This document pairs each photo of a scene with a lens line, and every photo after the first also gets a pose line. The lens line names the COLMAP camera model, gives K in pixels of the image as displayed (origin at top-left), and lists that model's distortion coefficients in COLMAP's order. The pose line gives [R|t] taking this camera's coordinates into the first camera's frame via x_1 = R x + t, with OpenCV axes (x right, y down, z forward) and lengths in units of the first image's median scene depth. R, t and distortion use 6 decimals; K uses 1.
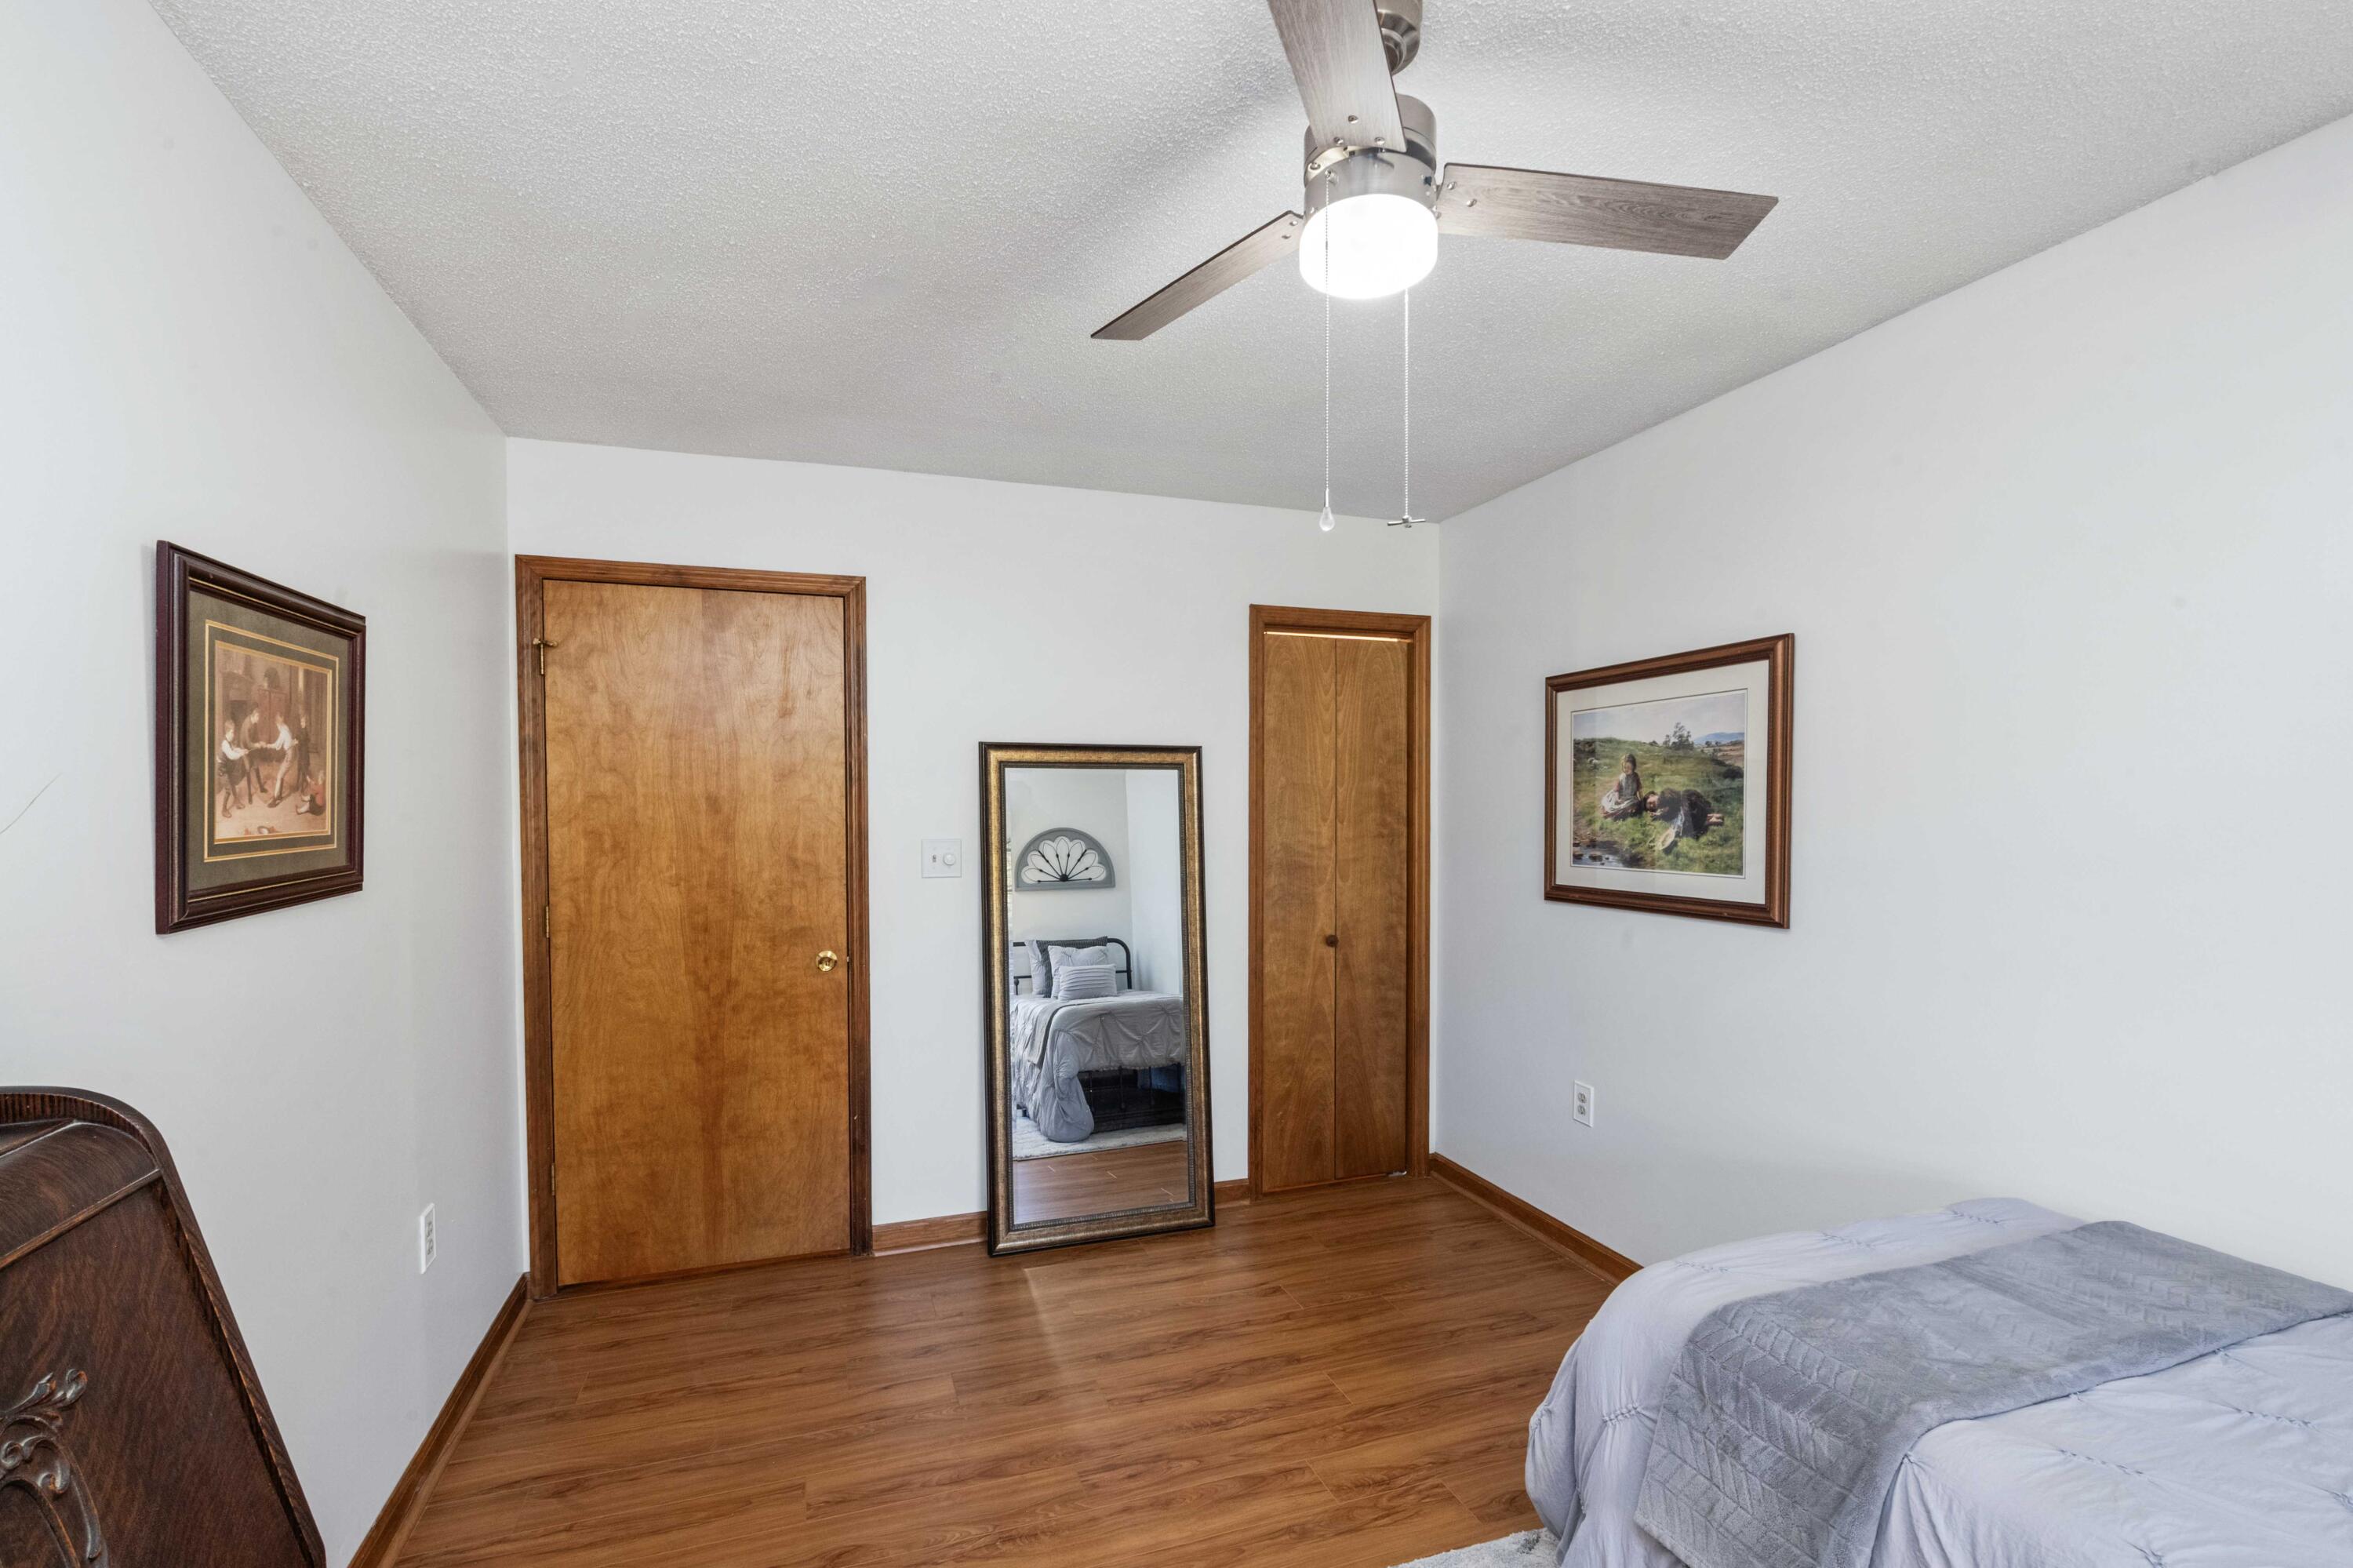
lens RADIAL K [[1047.7, 0, 1167.2], [0, 1047.7, 805.4], [0, 0, 1]] dist [-0.001228, 0.000131]
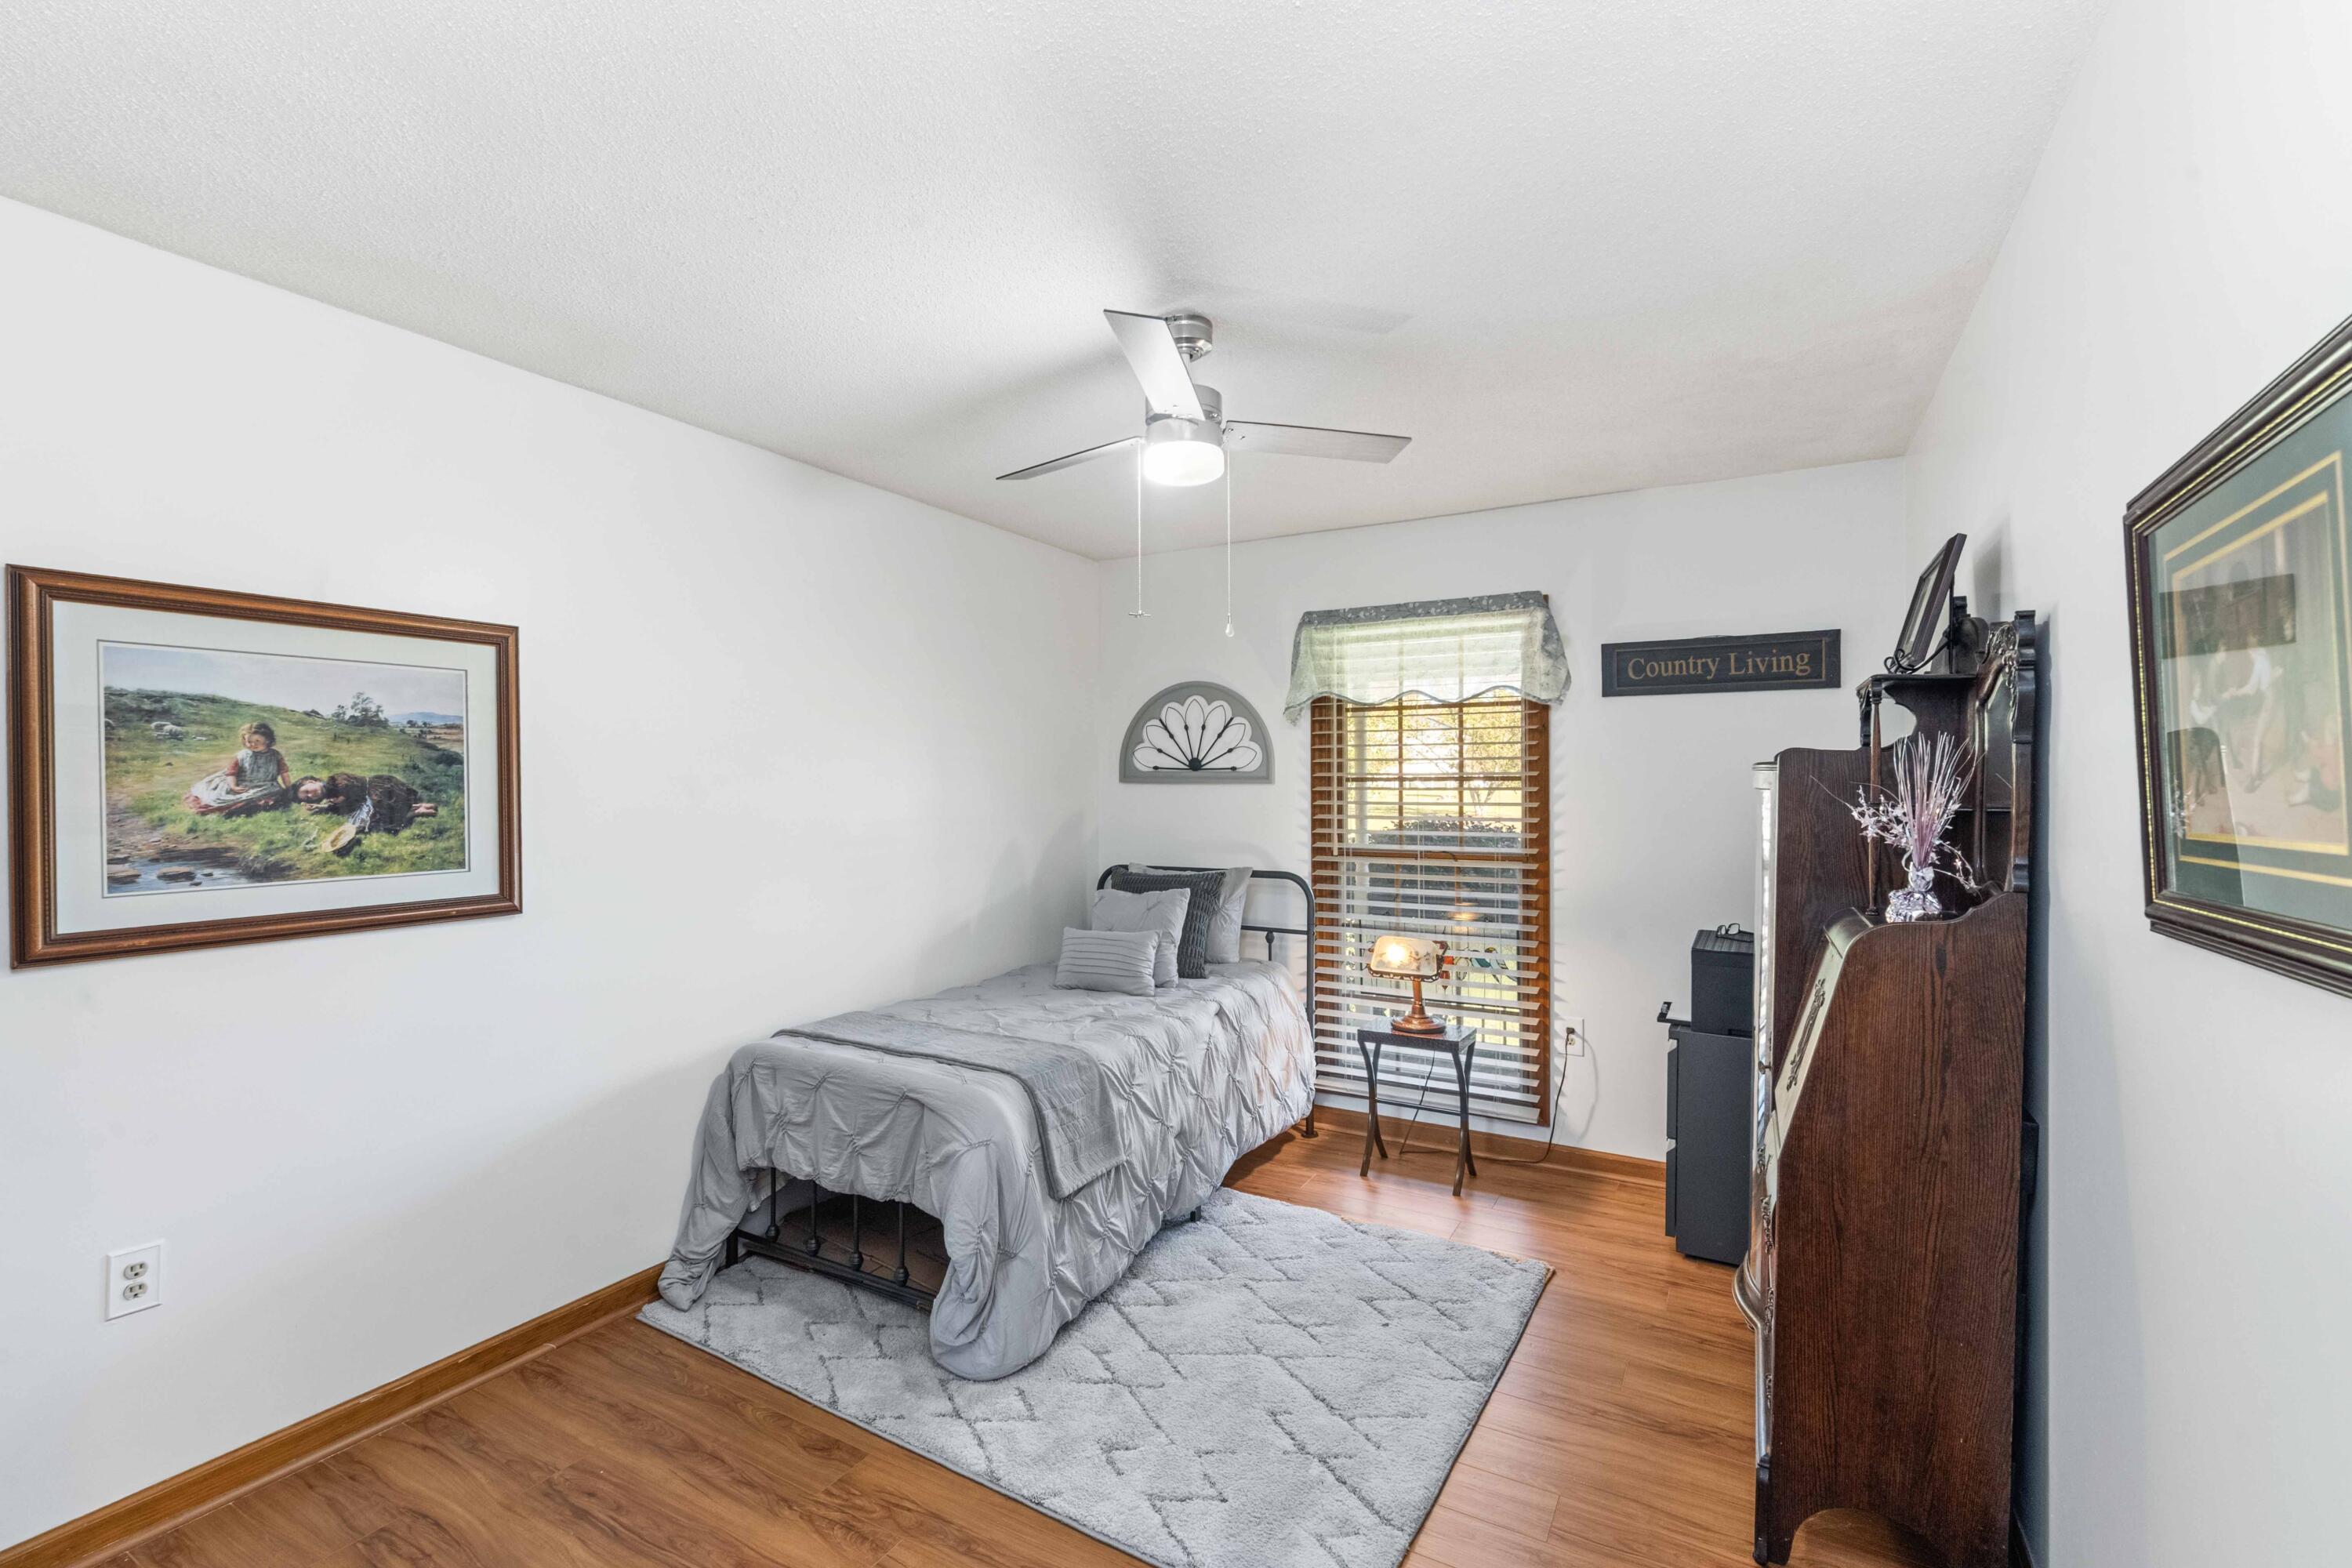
lens RADIAL K [[1047.3, 0, 1158.0], [0, 1047.3, 782.8], [0, 0, 1]] dist [-0.001228, 0.000131]
pose [[-0.661003, 0.006566, 0.750354, -0.523606], [0.004314, 0.999978, -0.004950, -0.002406], [-0.750371, -0.000035, -0.661017, 1.068300]]
